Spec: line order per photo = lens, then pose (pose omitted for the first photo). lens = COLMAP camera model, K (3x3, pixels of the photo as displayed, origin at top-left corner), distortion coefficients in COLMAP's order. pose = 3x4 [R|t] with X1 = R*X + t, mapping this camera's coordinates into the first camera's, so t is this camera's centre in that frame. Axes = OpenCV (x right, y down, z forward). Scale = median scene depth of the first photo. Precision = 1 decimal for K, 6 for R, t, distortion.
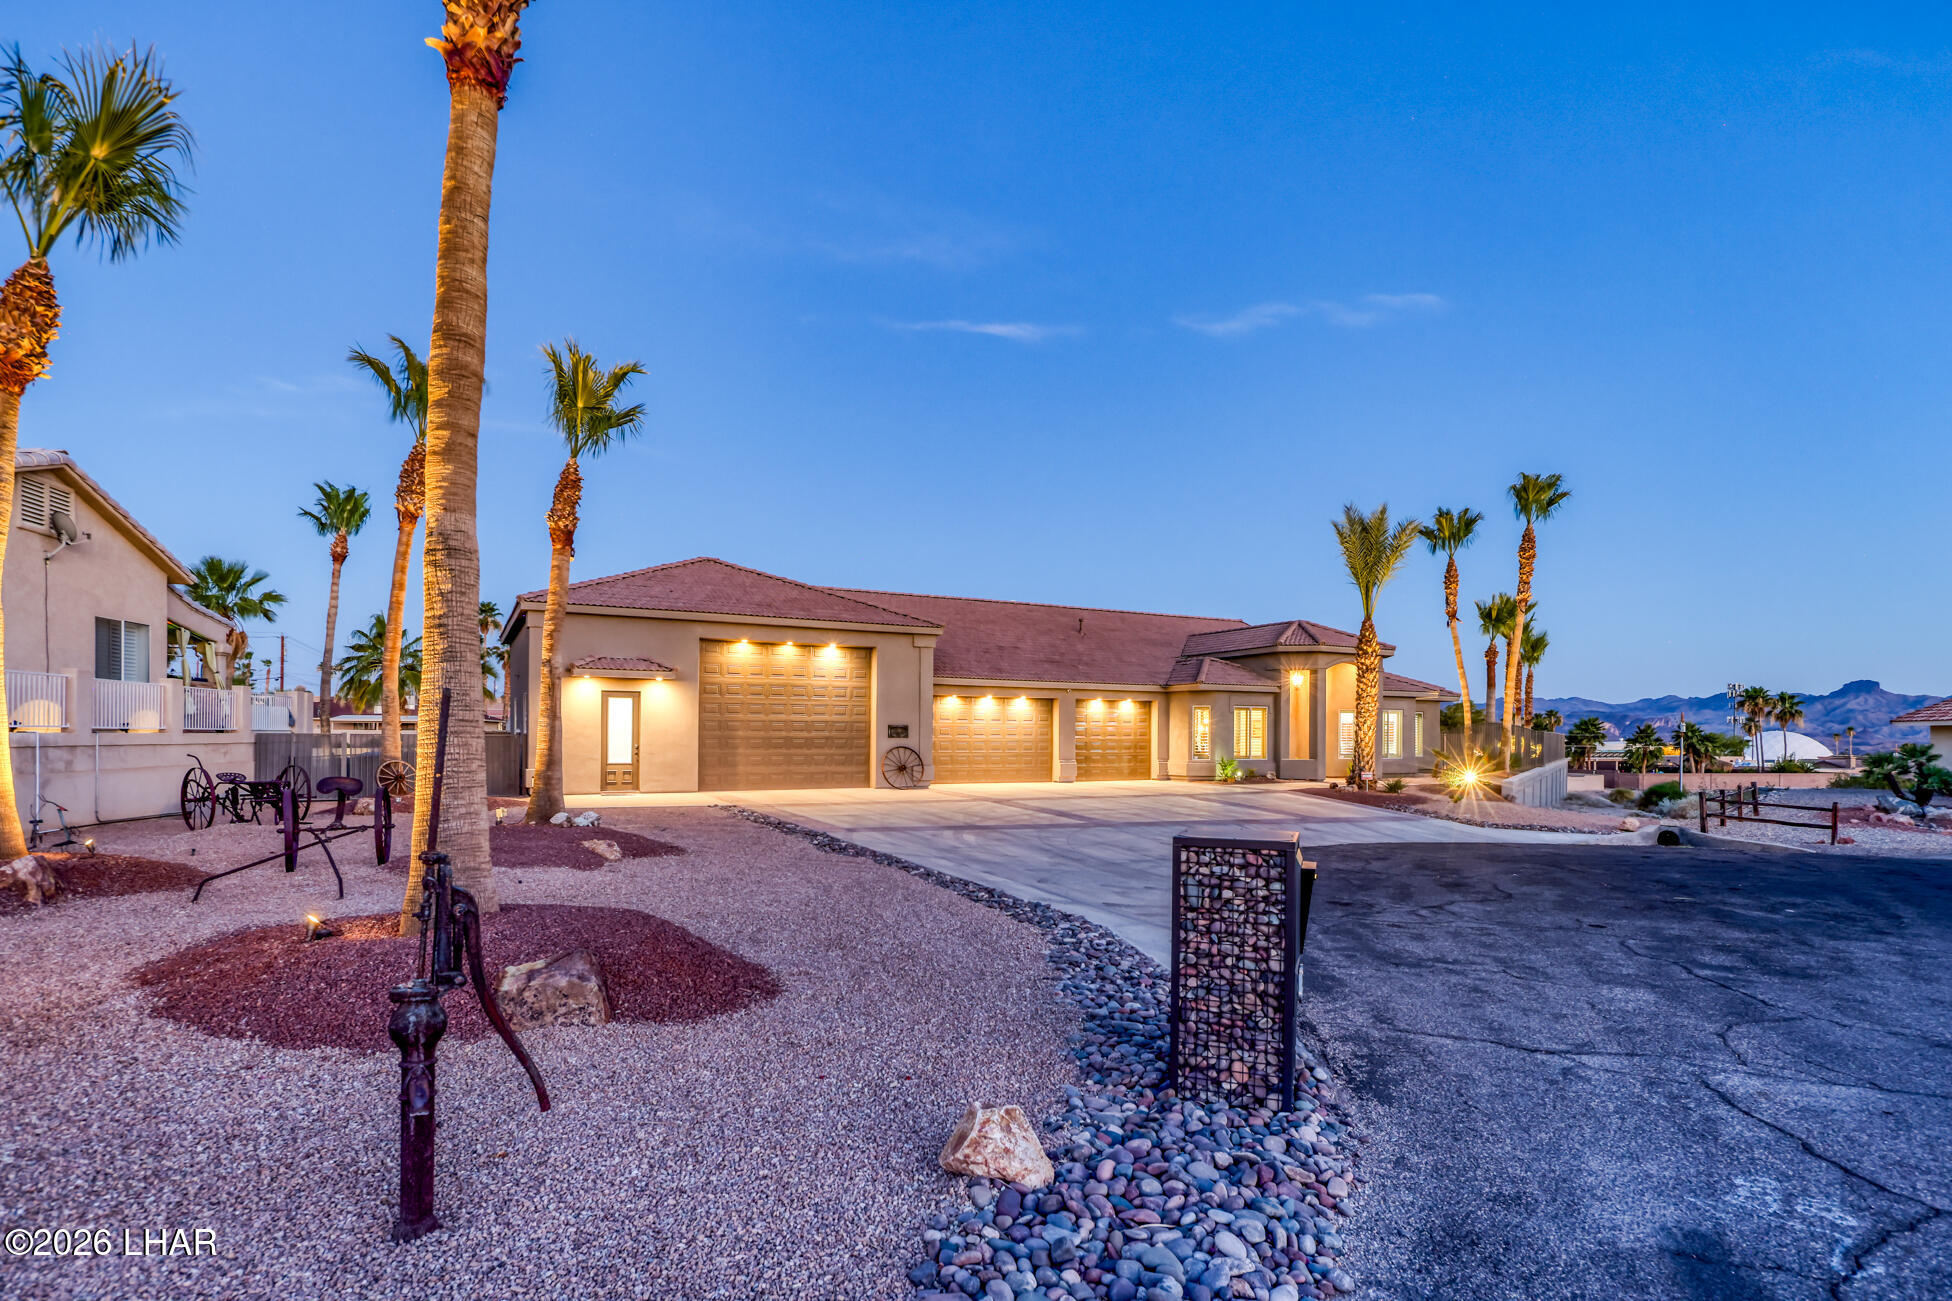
lens RADIAL K [[960.0, 0, 980.4], [0, 960.0, 732.9], [0, 0, 1]] dist [0.010040, -0.007021]
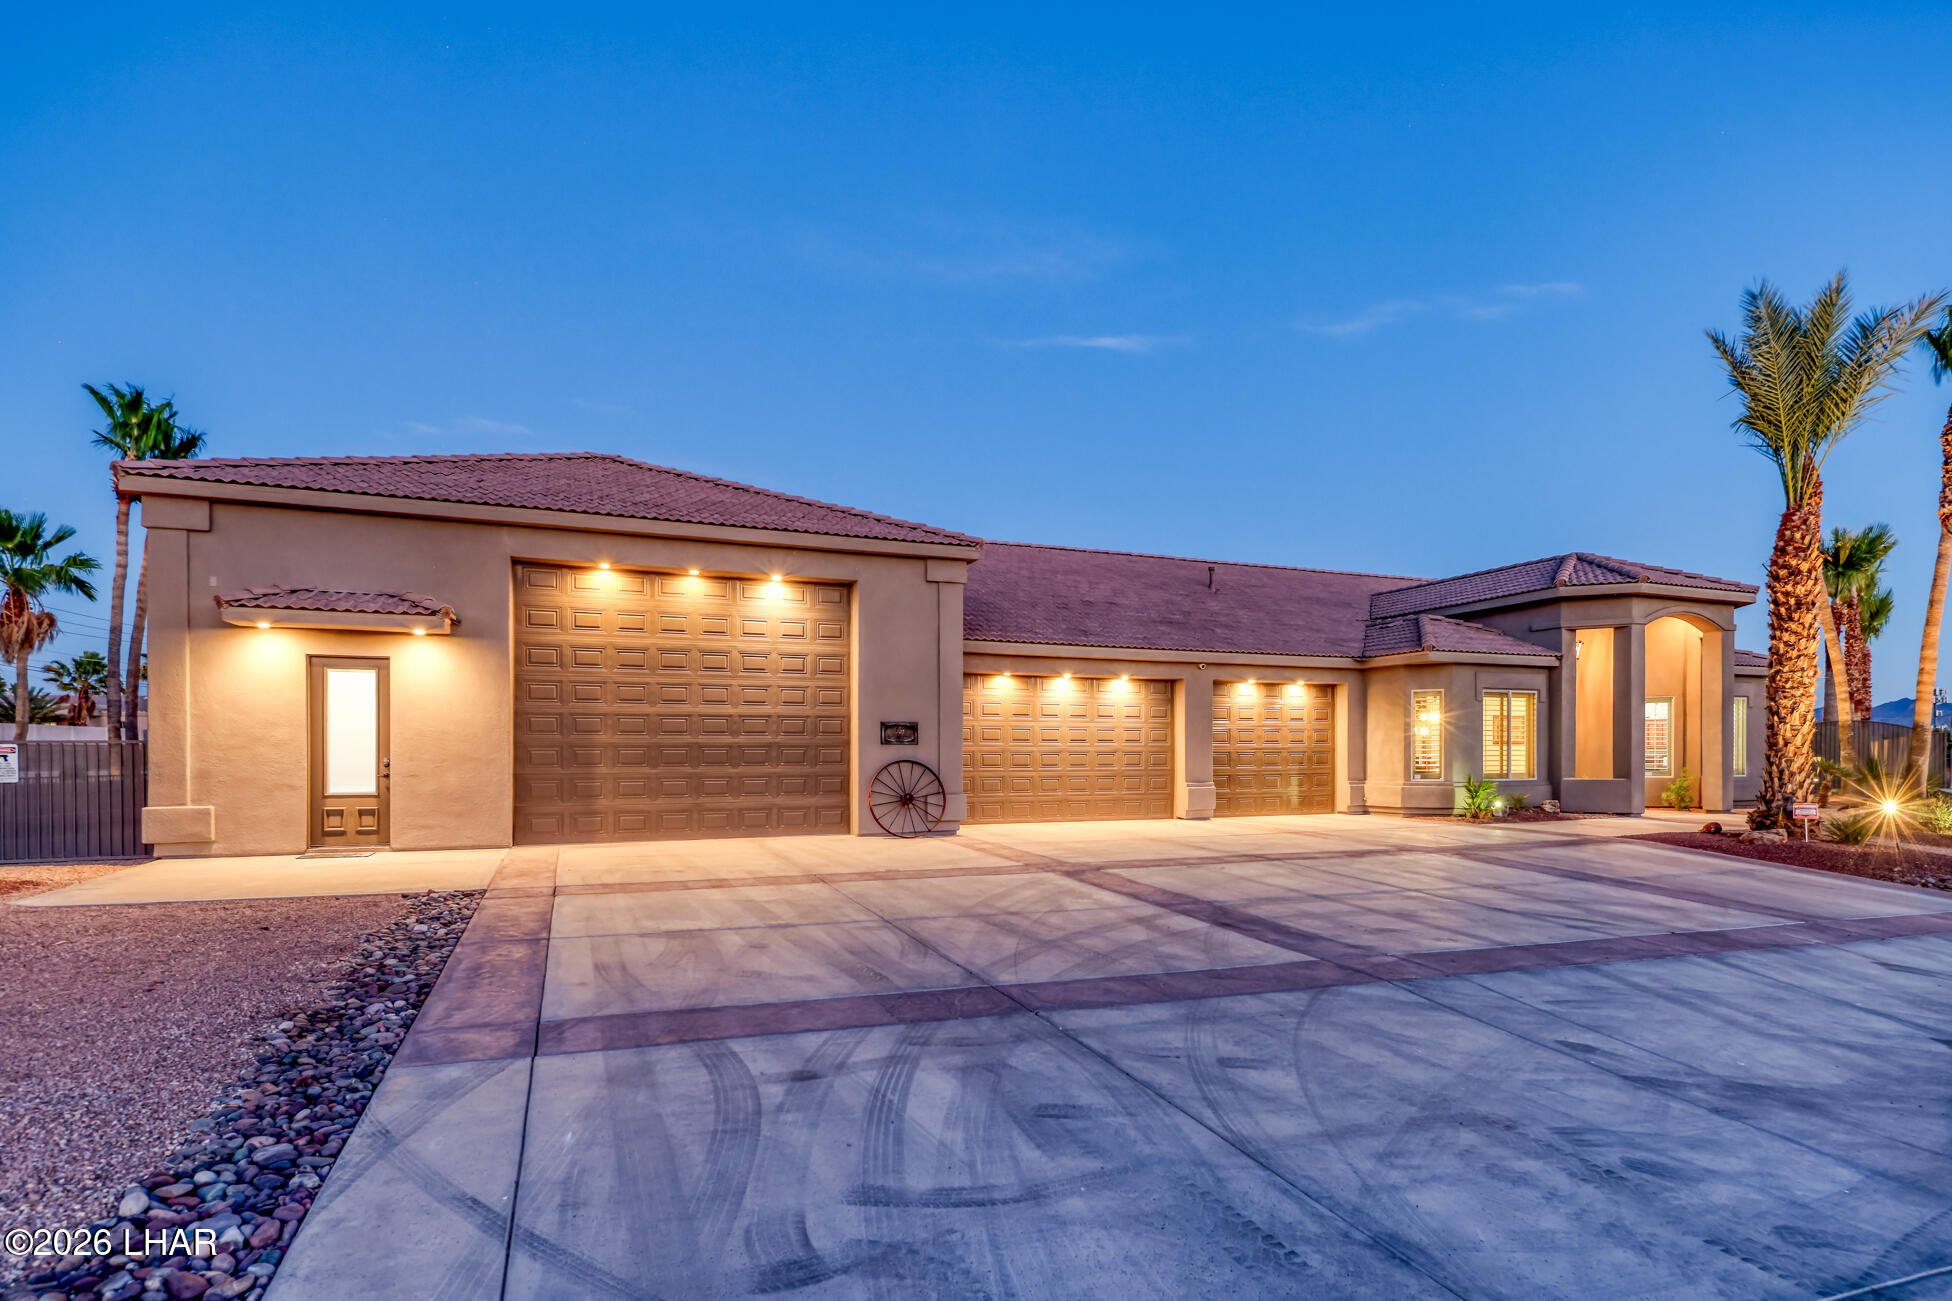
lens RADIAL K [[960.0, 0, 980.4], [0, 960.0, 732.9], [0, 0, 1]] dist [0.010040, -0.007021]
pose [[0.994701, -0.009560, -0.102365, 0.016047], [0.007603, 0.999781, -0.019490, 0.008326], [0.102529, 0.018608, 0.994556, 0.393756]]
